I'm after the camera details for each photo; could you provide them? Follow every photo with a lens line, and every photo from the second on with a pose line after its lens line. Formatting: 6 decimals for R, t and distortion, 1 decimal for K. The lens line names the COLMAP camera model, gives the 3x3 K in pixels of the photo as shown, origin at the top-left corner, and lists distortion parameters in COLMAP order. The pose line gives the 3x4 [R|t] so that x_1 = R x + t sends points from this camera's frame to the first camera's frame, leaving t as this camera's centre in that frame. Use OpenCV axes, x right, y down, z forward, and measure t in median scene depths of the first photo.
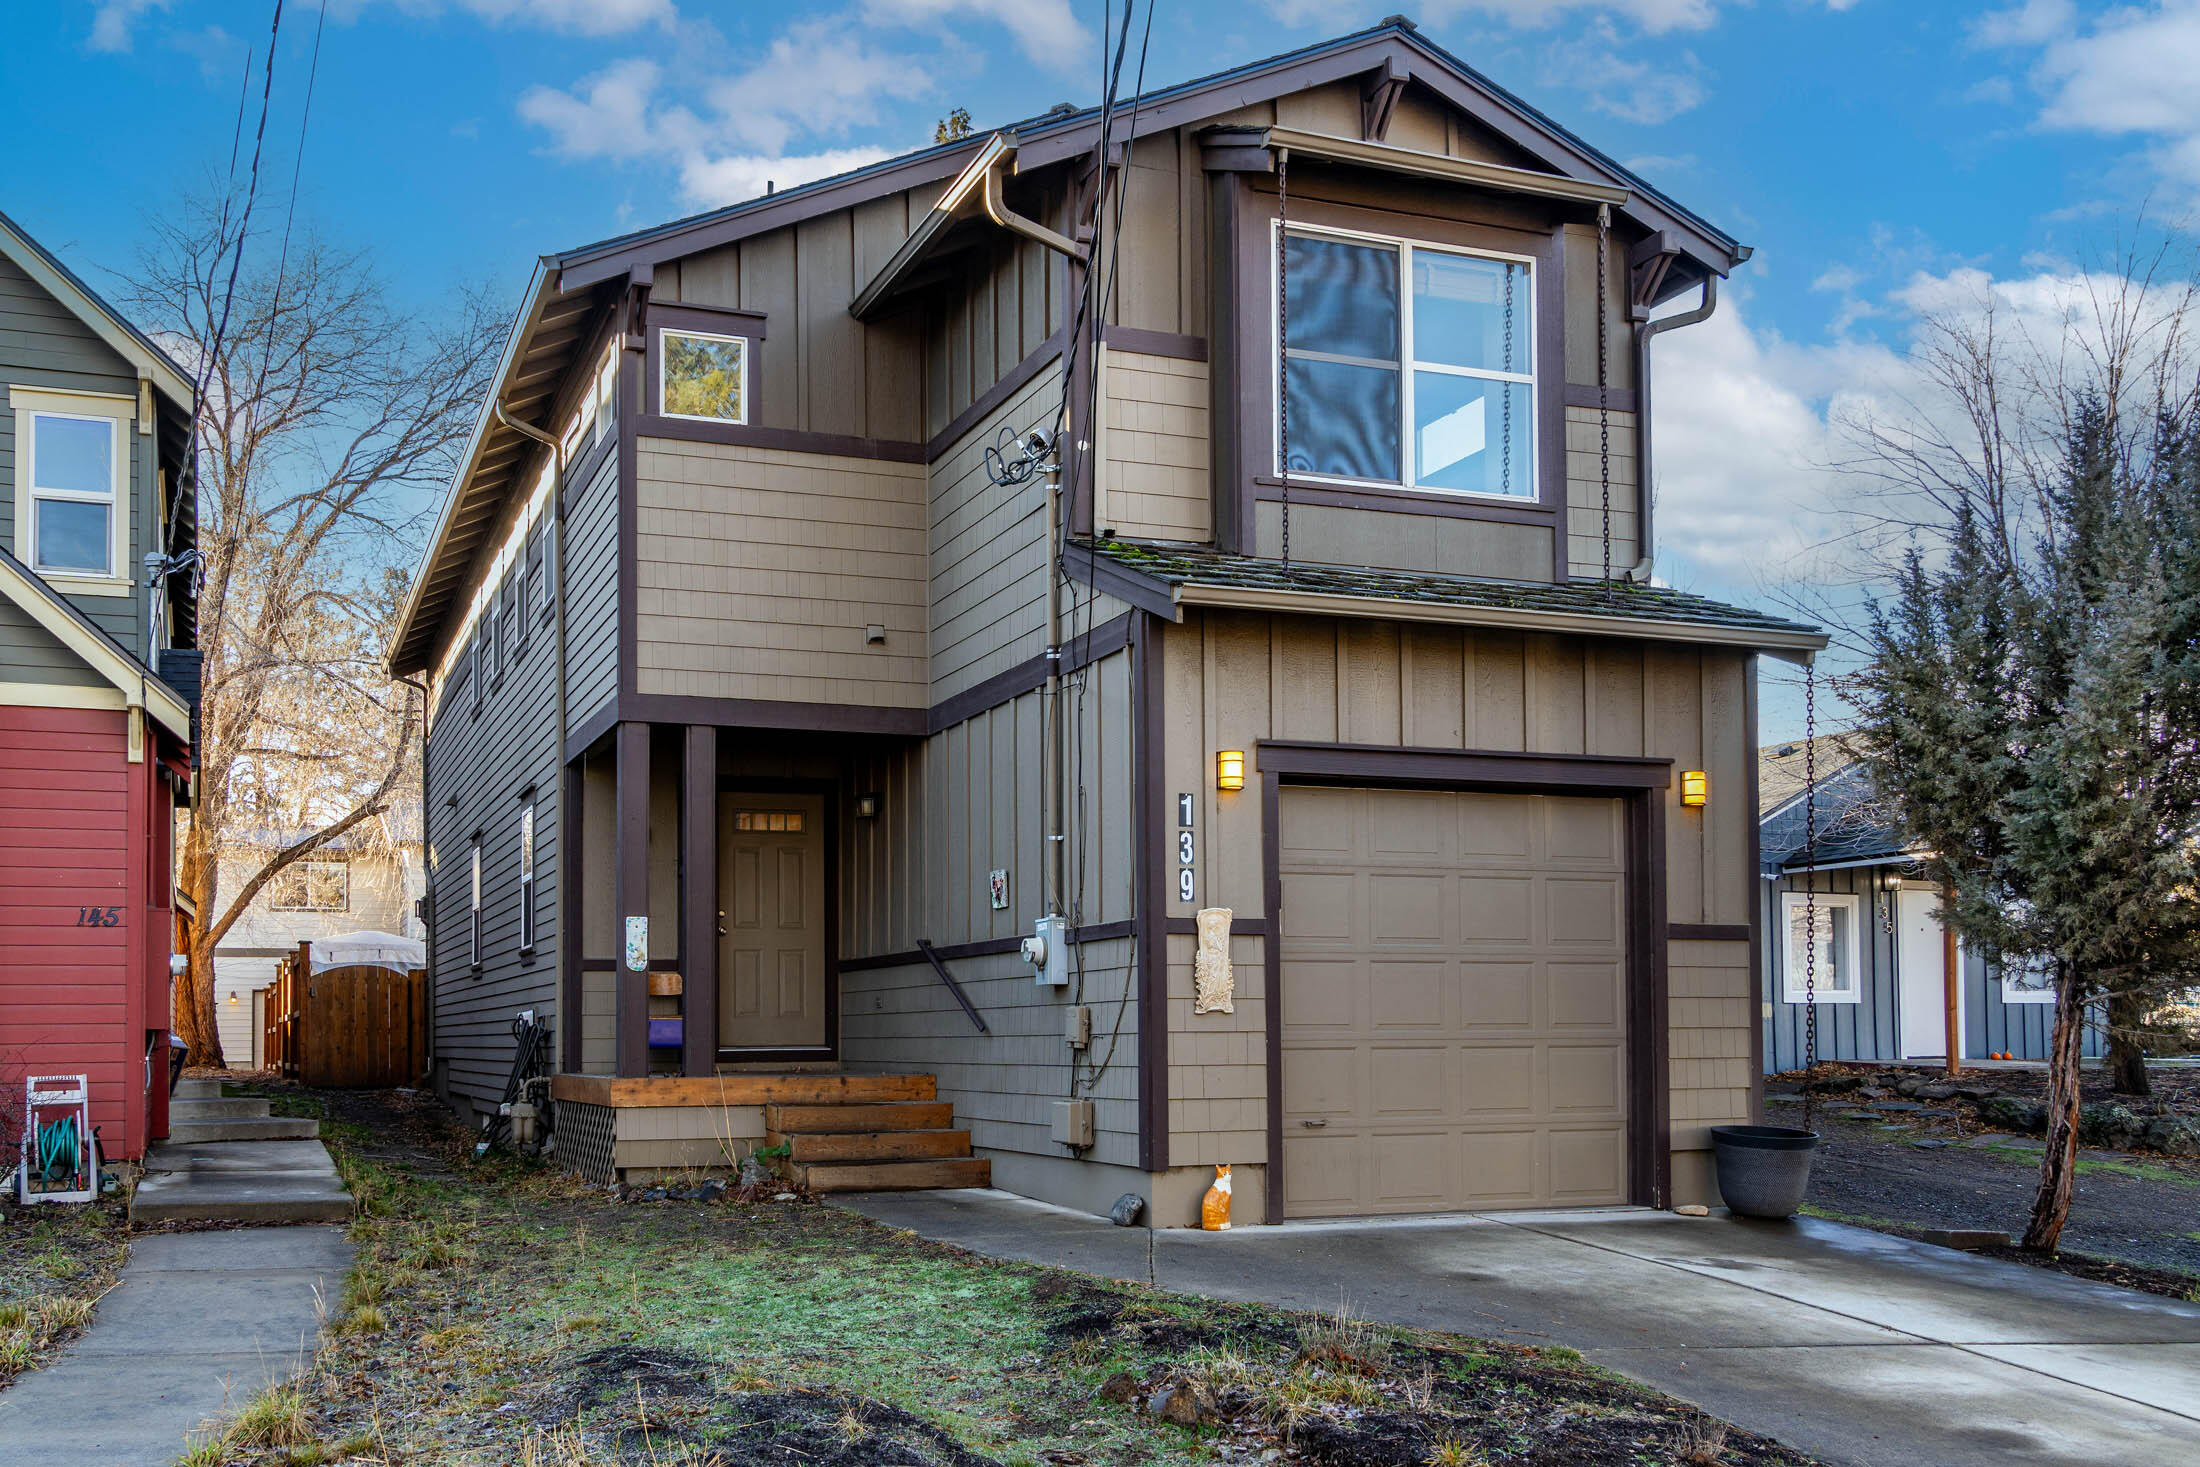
lens RADIAL K [[1888.4, 0, 885.2], [0, 1888.4, 1005.9], [0, 0, 1]] dist [0.013219, 0.001008]
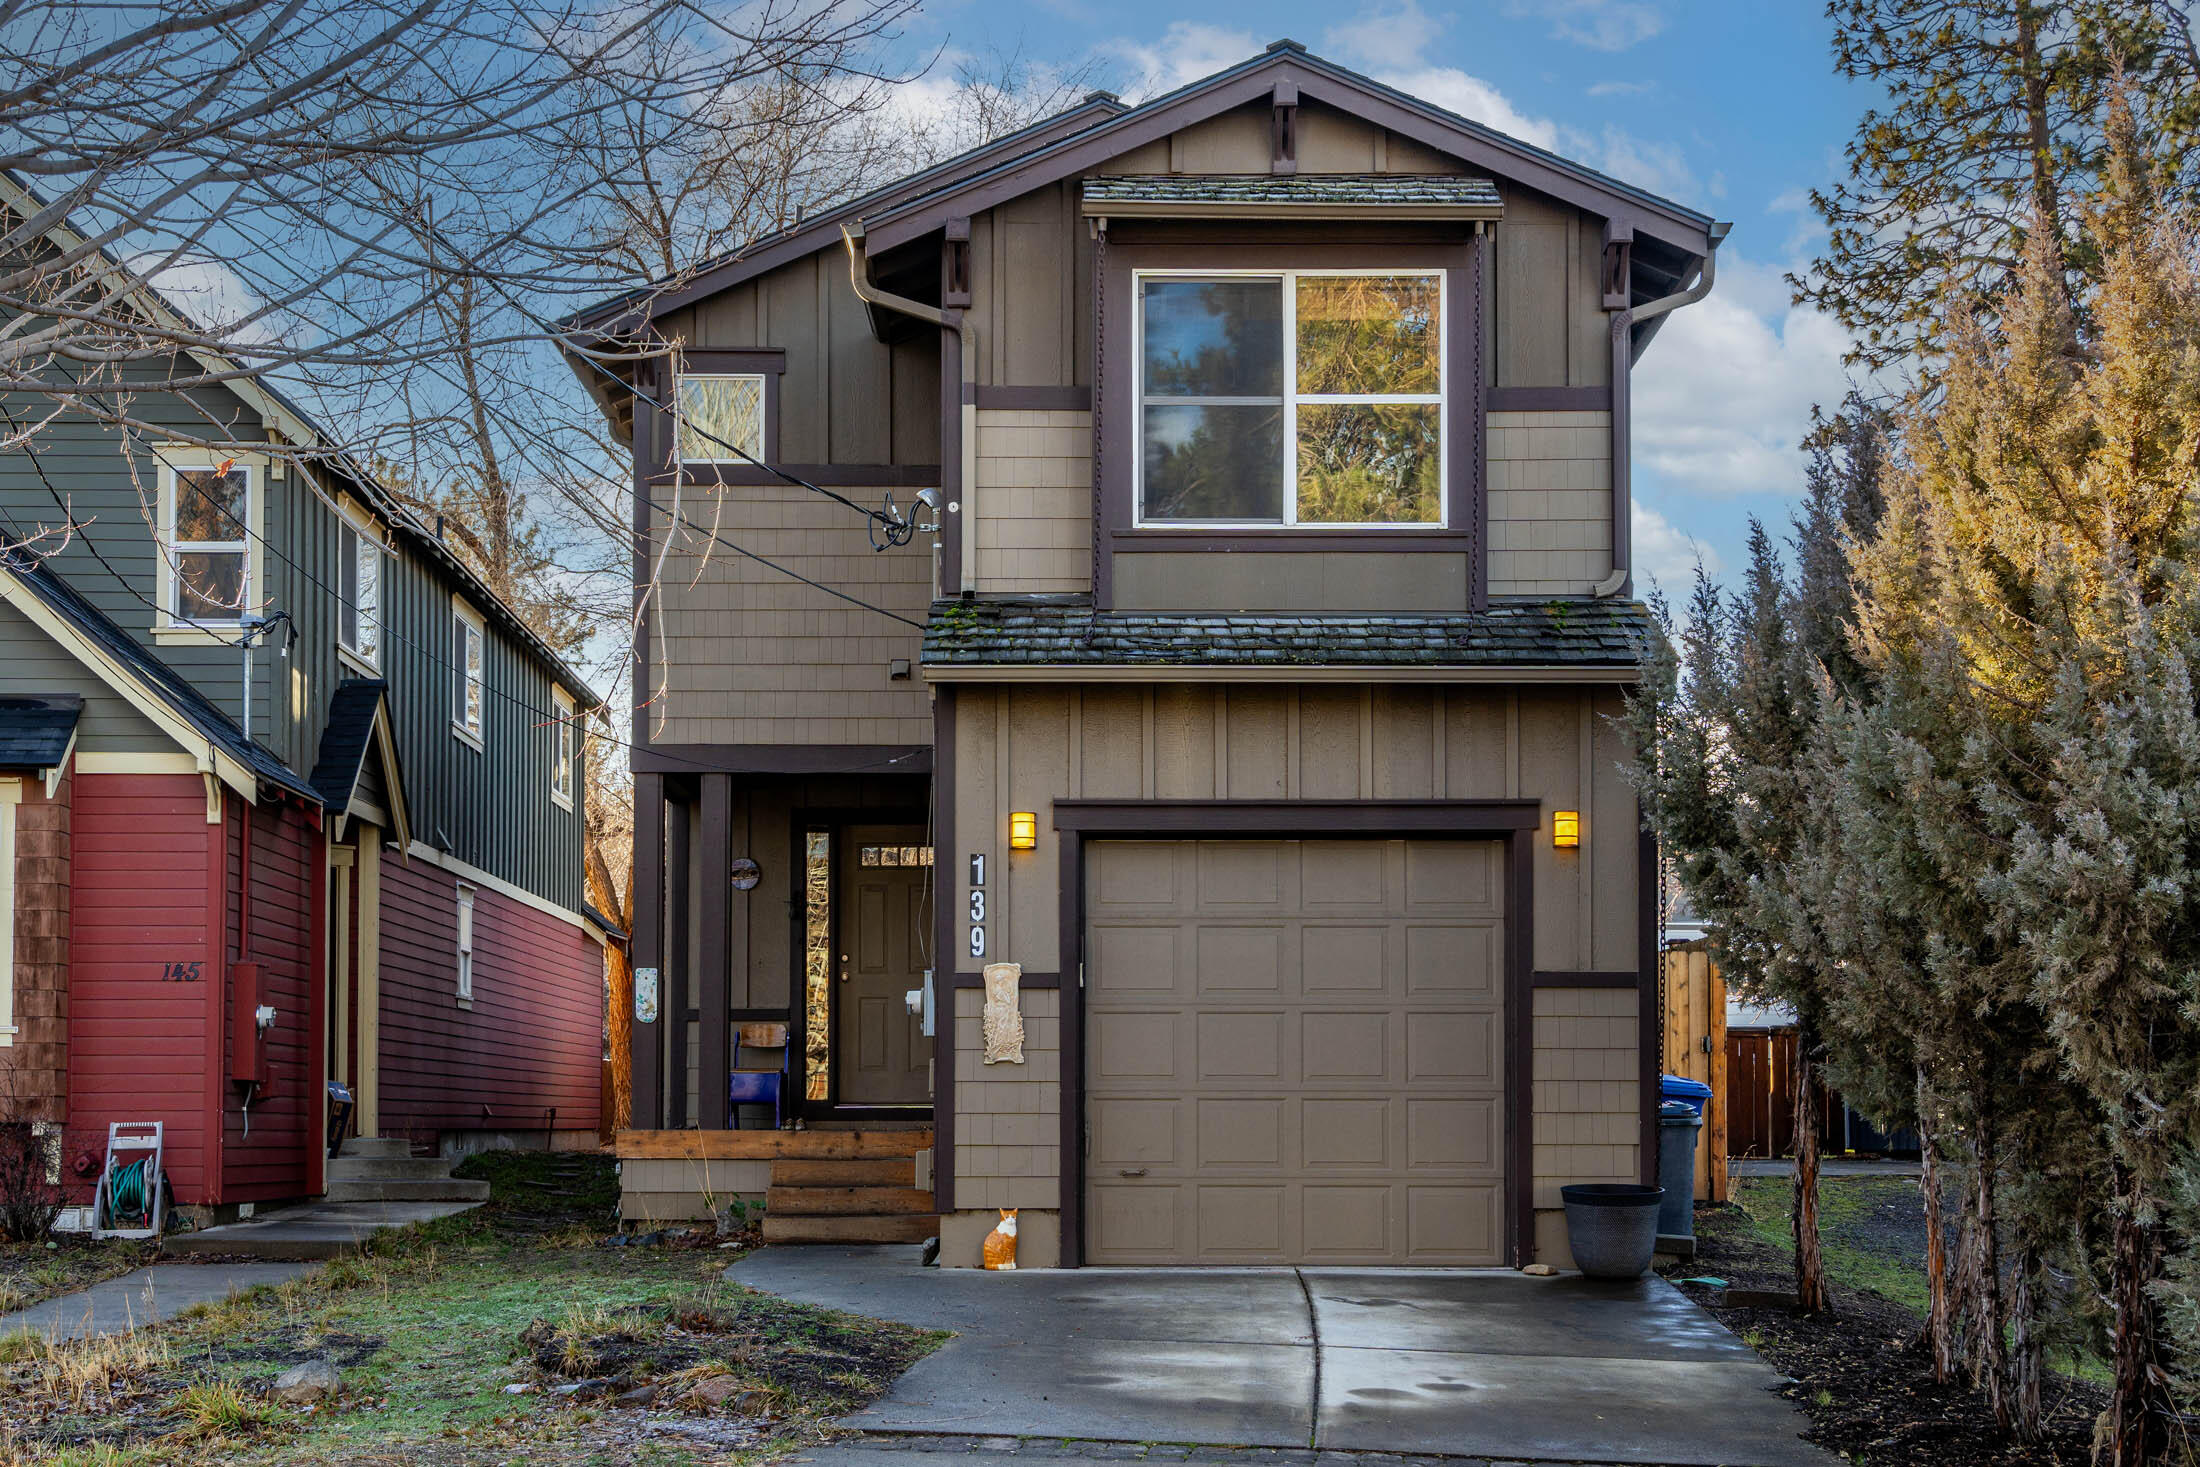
lens RADIAL K [[3340.5, 0, 1098.2], [0, 3340.5, 1061.2], [0, 0, 1]] dist [0.027469, 0.124074]
pose [[0.946468, 0.001097, -0.322796, 0.747463], [-0.001823, 0.999996, -0.001948, 0.005511], [0.322793, 0.002432, 0.946466, -0.668429]]
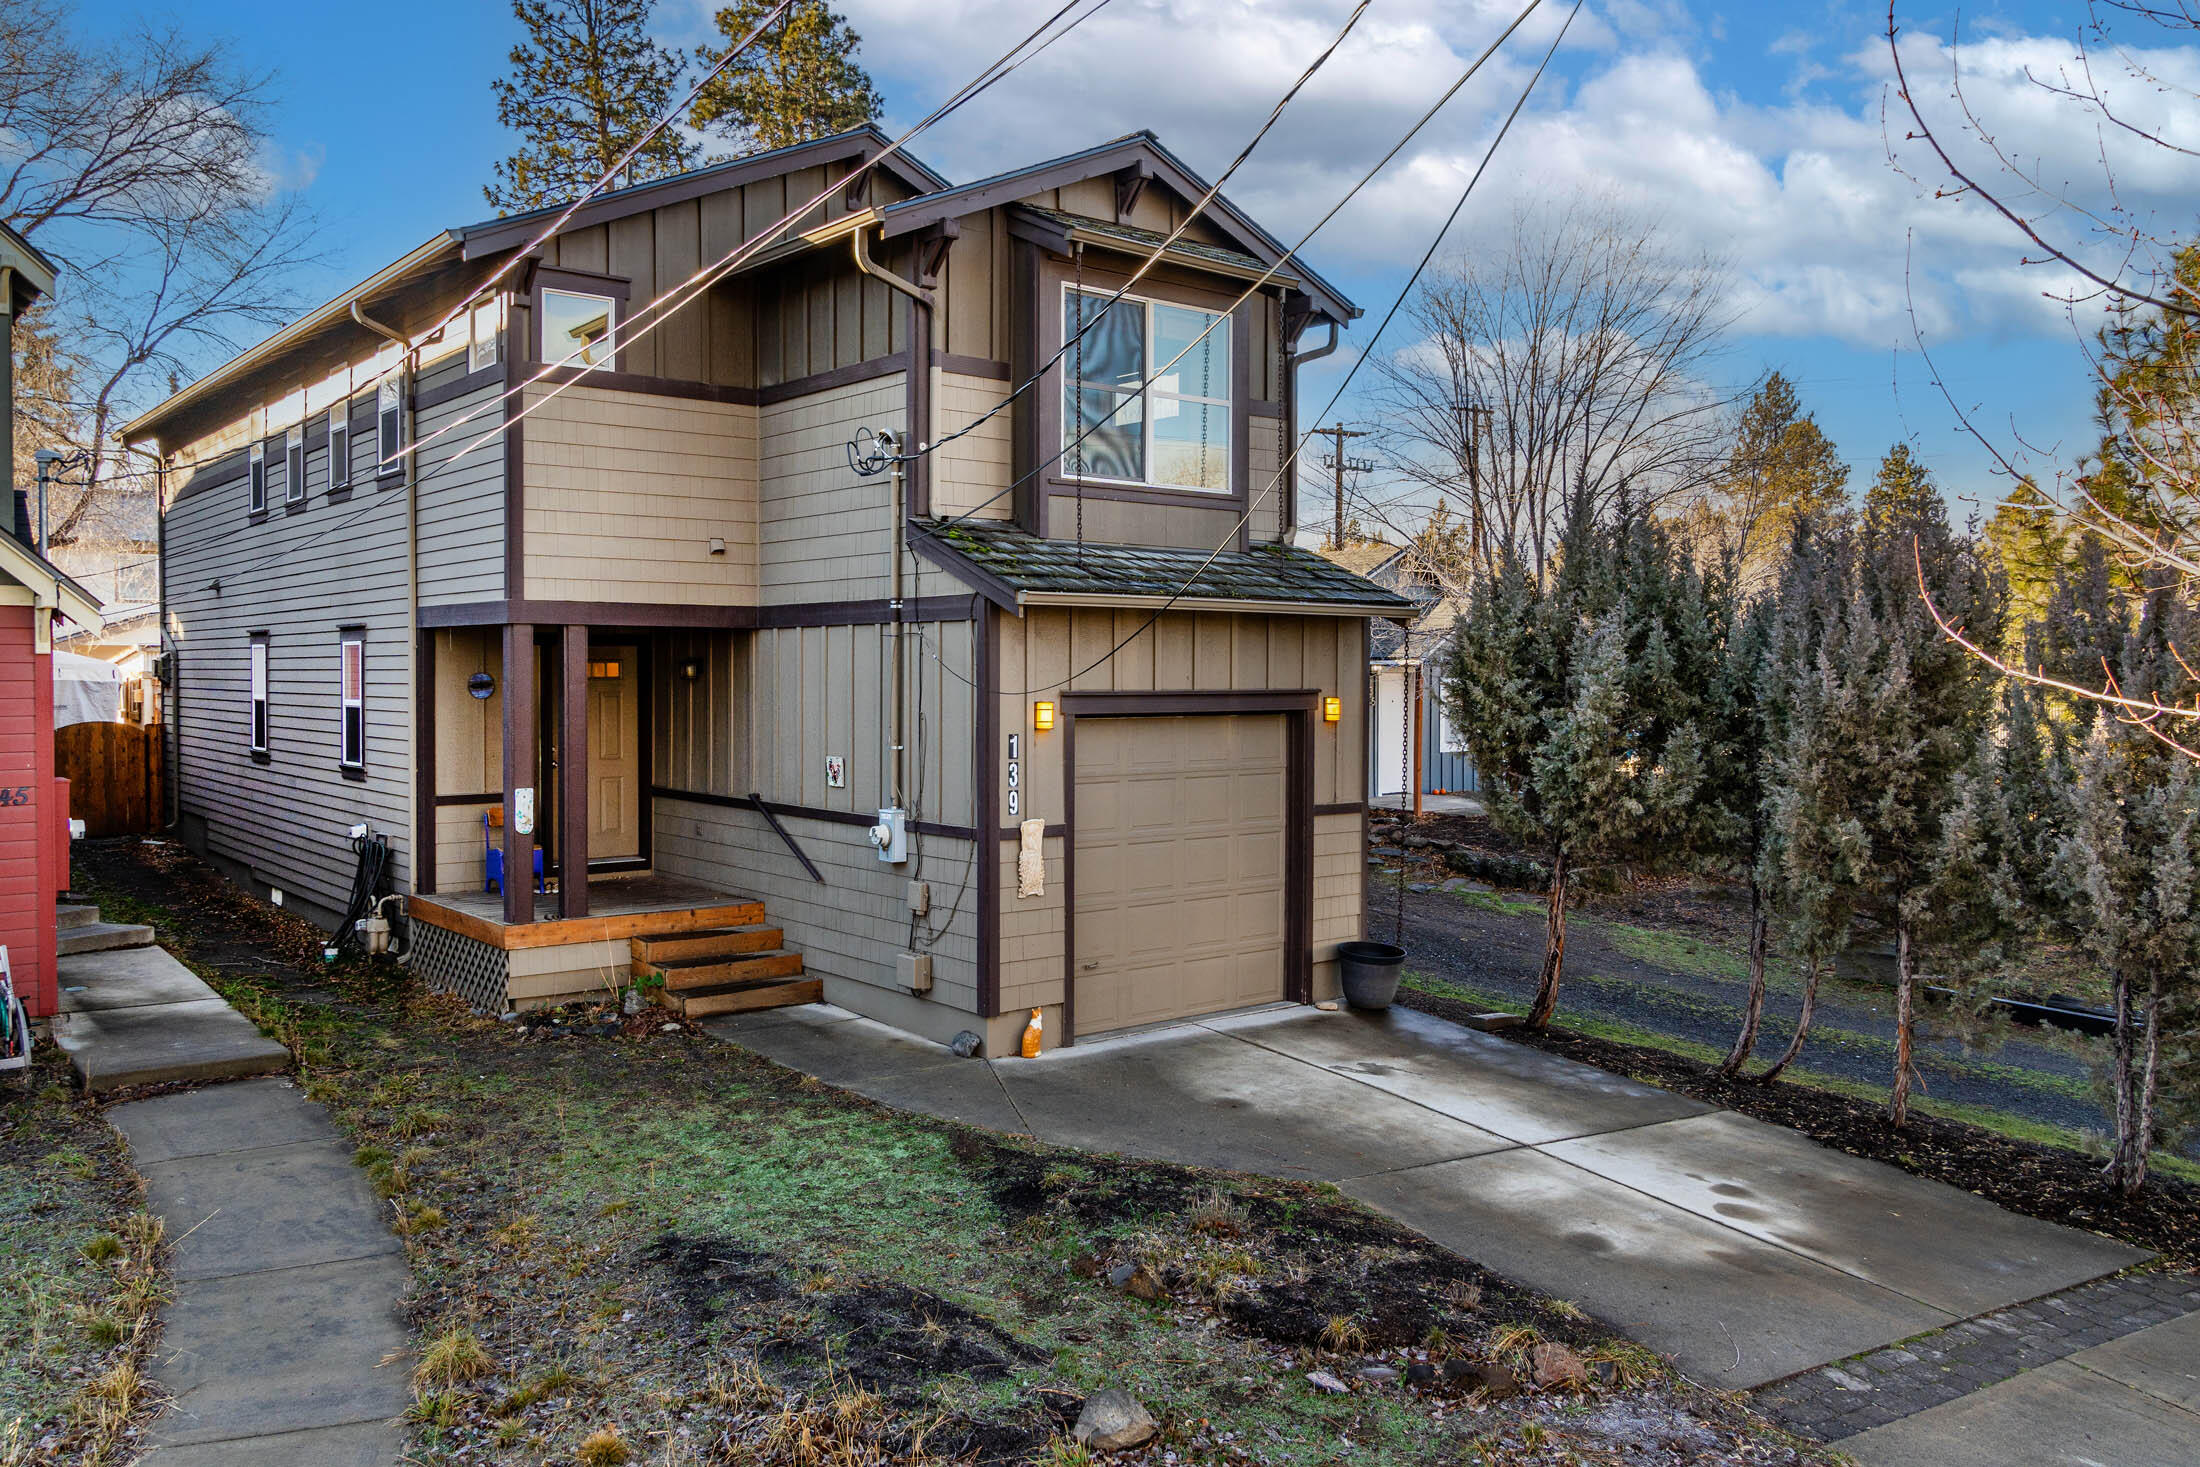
lens RADIAL K [[1649.2, 0, 1052.3], [0, 1649.2, 733.5], [0, 0, 1]] dist [-0.008692, -0.004022]
pose [[0.941460, -0.004186, 0.337100, -0.189265], [-0.014513, 0.998493, 0.052934, -0.159281], [-0.336813, -0.054727, 0.939980, -0.096016]]
